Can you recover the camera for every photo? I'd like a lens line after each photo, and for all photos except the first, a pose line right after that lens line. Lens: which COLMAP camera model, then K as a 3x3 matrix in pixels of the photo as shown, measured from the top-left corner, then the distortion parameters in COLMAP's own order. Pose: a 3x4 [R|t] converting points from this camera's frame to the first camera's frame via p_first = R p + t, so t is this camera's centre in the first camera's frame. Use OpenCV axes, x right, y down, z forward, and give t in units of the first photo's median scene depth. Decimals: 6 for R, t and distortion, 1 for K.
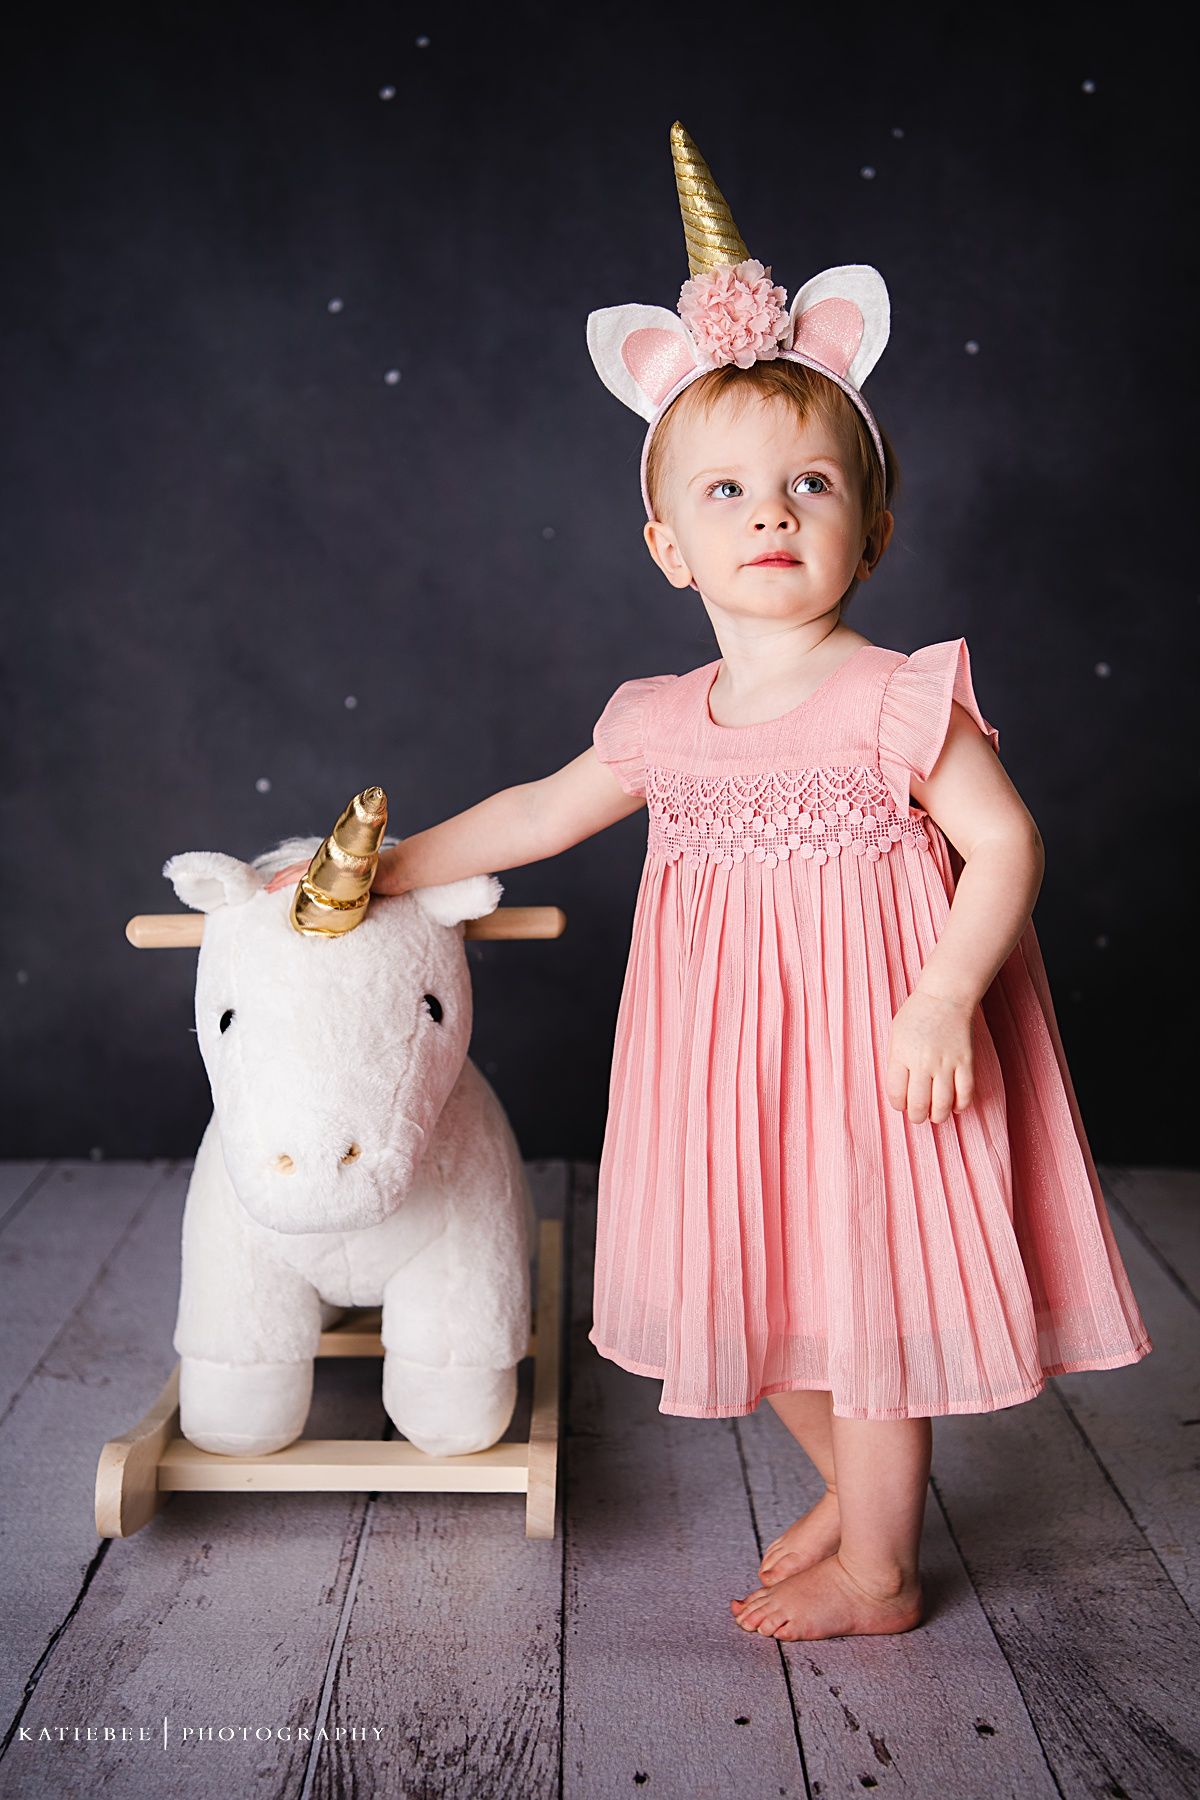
lens RADIAL K [[2408.7, 0, 537.7], [0, 2408.7, 896.9], [0, 0, 1]] dist [0.266107, 0.000000]
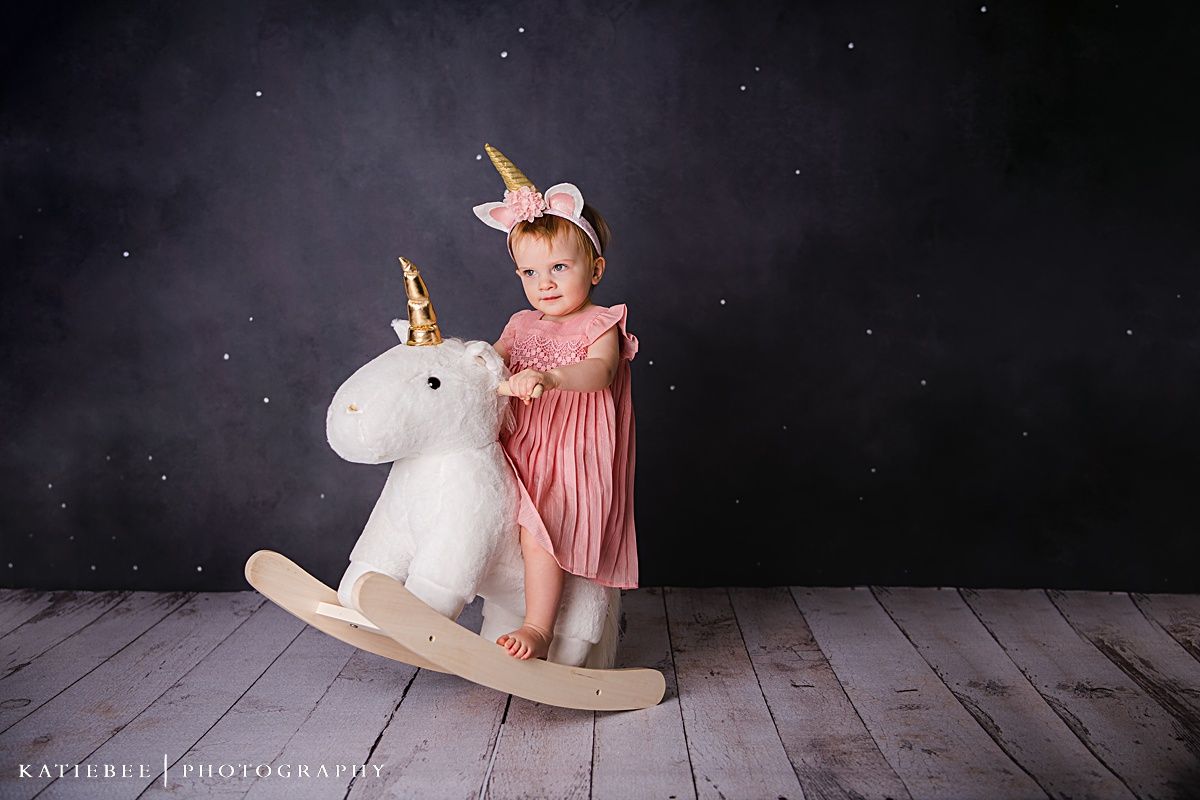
lens RADIAL K [[1517.6, 0, 575.7], [0, 1517.6, 405.4], [0, 0, 1]] dist [0.262820, 0.000000]
pose [[0.999735, -0.015370, -0.017163, 0.022907], [0.014219, 0.997766, -0.065280, 0.065462], [0.018128, 0.065018, 0.997719, -0.348346]]
